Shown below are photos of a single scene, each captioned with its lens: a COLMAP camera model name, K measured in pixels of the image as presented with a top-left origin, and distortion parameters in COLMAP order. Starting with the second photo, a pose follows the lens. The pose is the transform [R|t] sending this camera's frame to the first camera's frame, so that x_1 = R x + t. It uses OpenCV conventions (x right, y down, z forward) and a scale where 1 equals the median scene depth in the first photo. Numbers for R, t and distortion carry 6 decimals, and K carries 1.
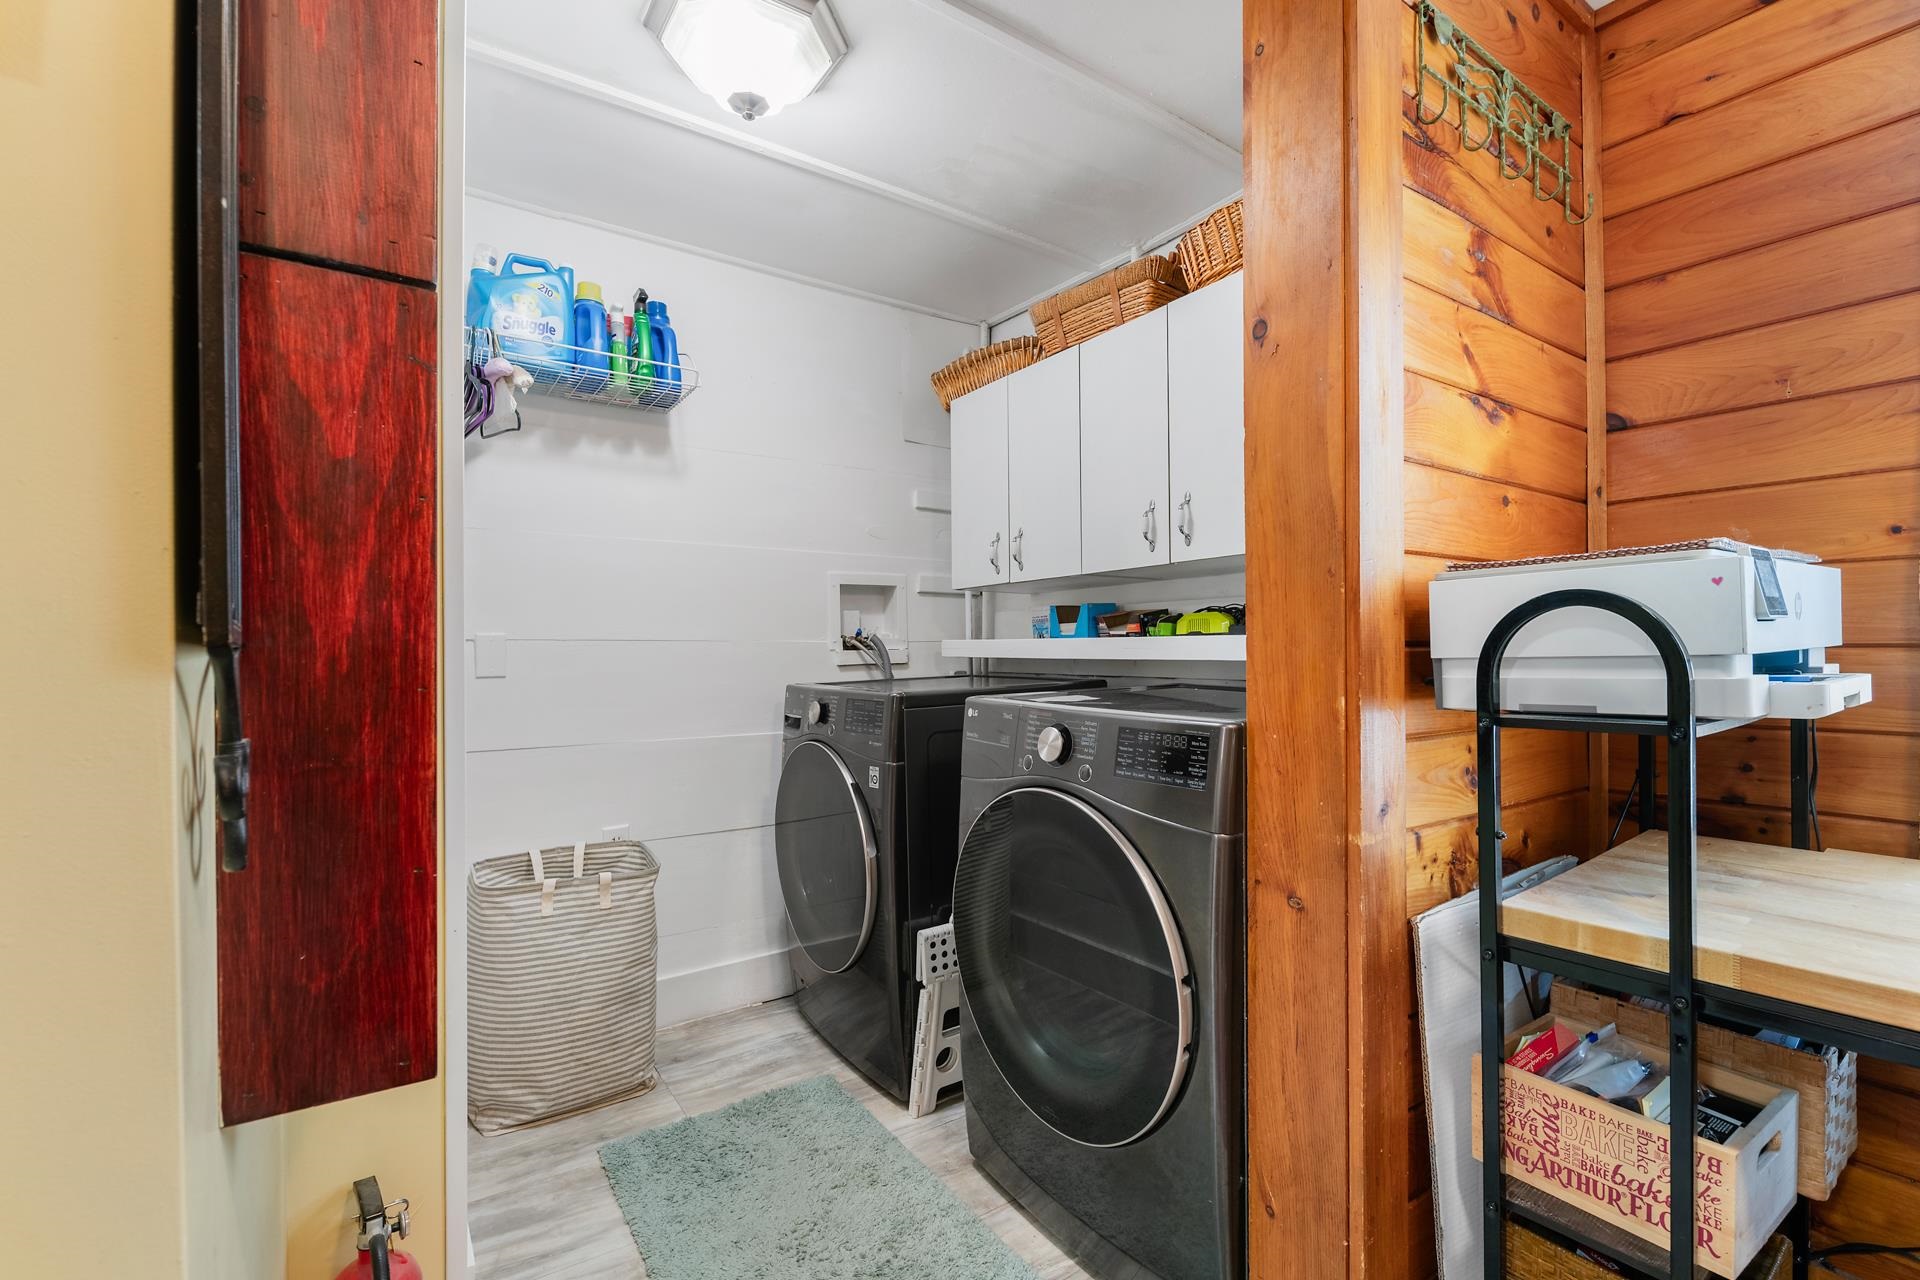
lens RADIAL K [[835.2, 0, 990.6], [0, 835.2, 651.3], [0, 0, 1]] dist [-0.000650, -0.004749]
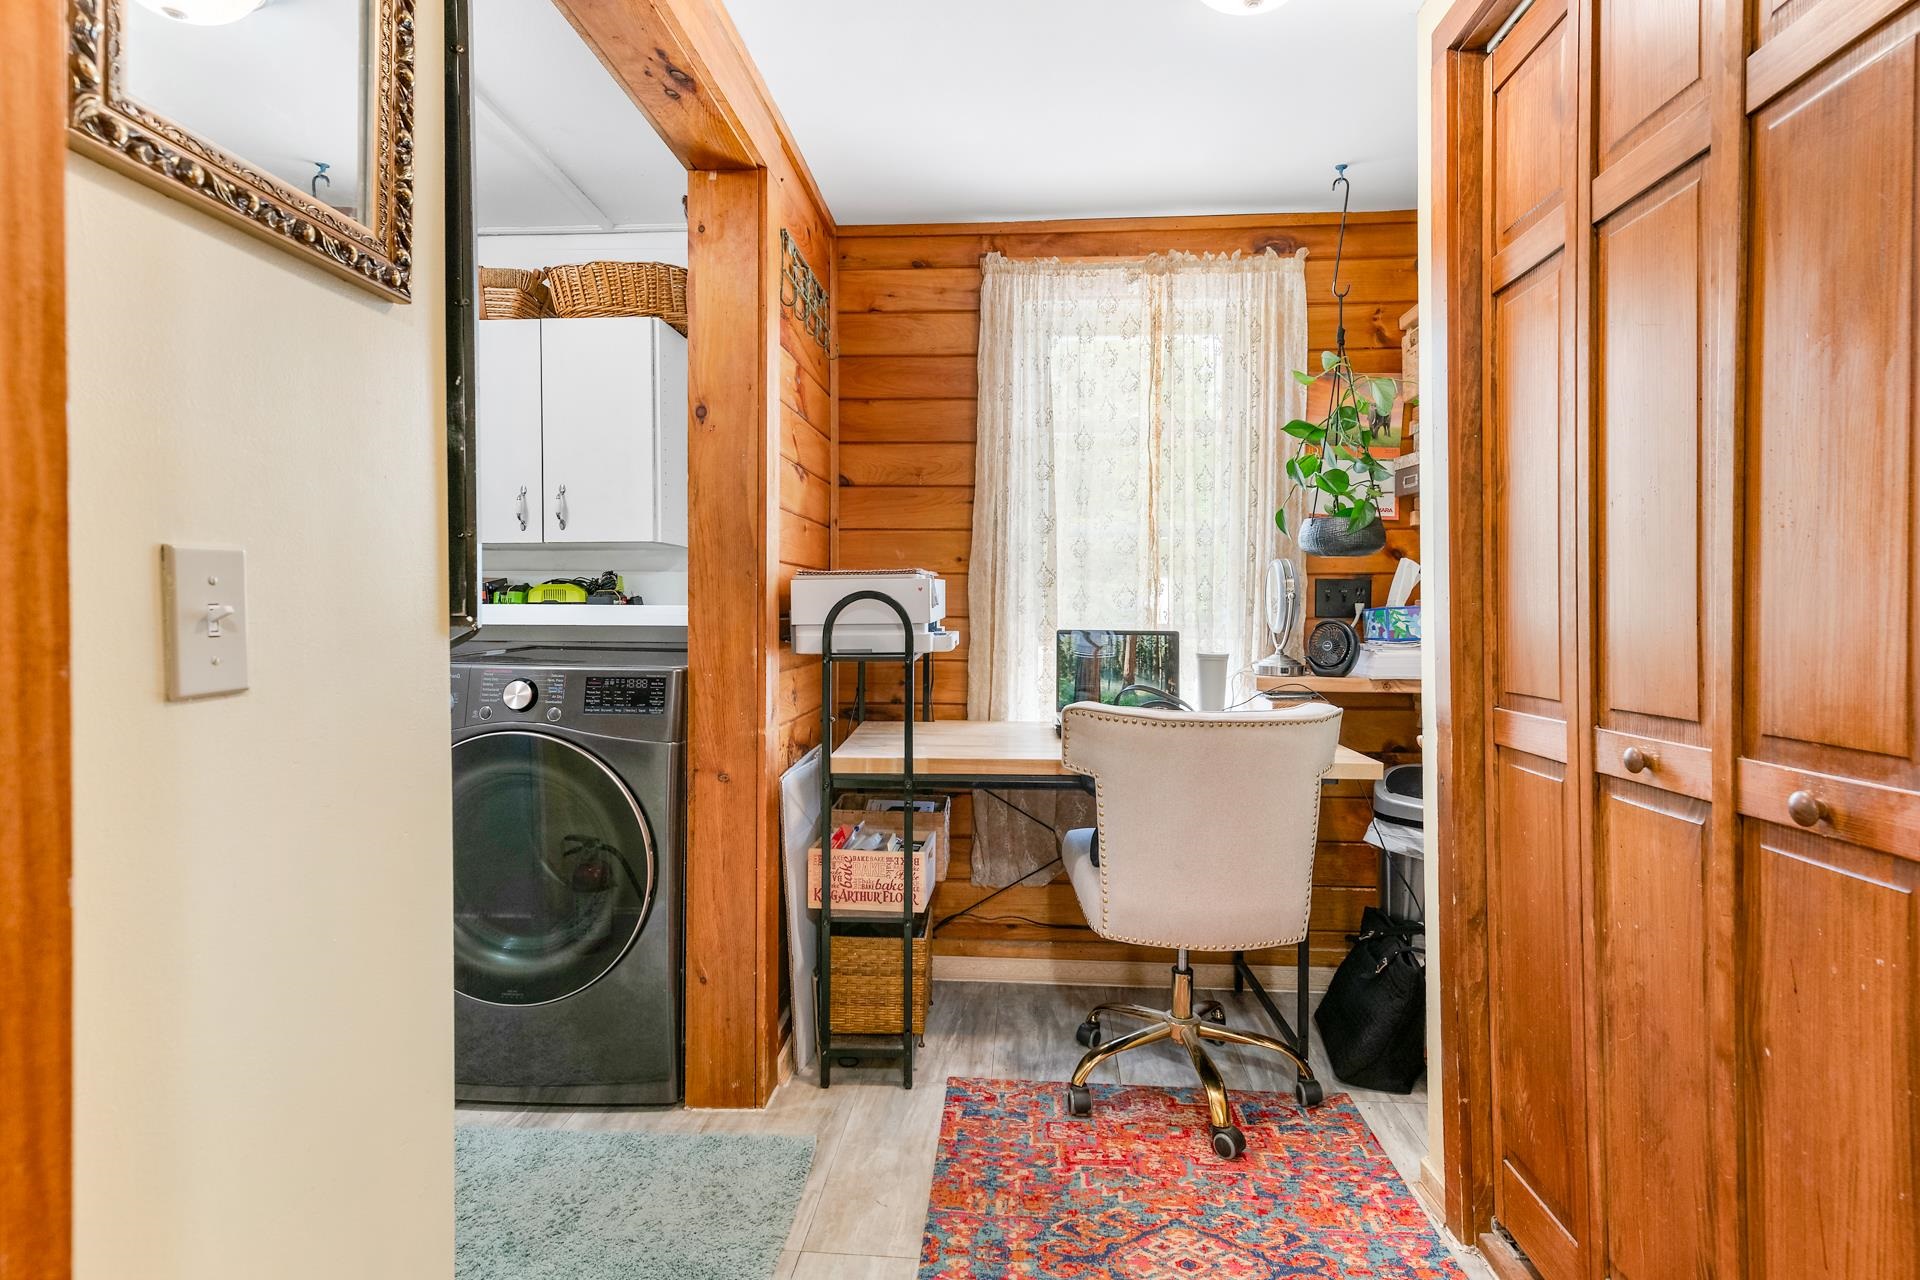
lens RADIAL K [[995.0, 0, 963.5], [0, 995.0, 626.1], [0, 0, 1]] dist [-0.001196, 0.000149]
pose [[0.623573, -0.005813, 0.781743, -0.823990], [-0.006963, 0.999891, 0.012989, -0.017568], [-0.781734, -0.013543, 0.623465, -0.537205]]
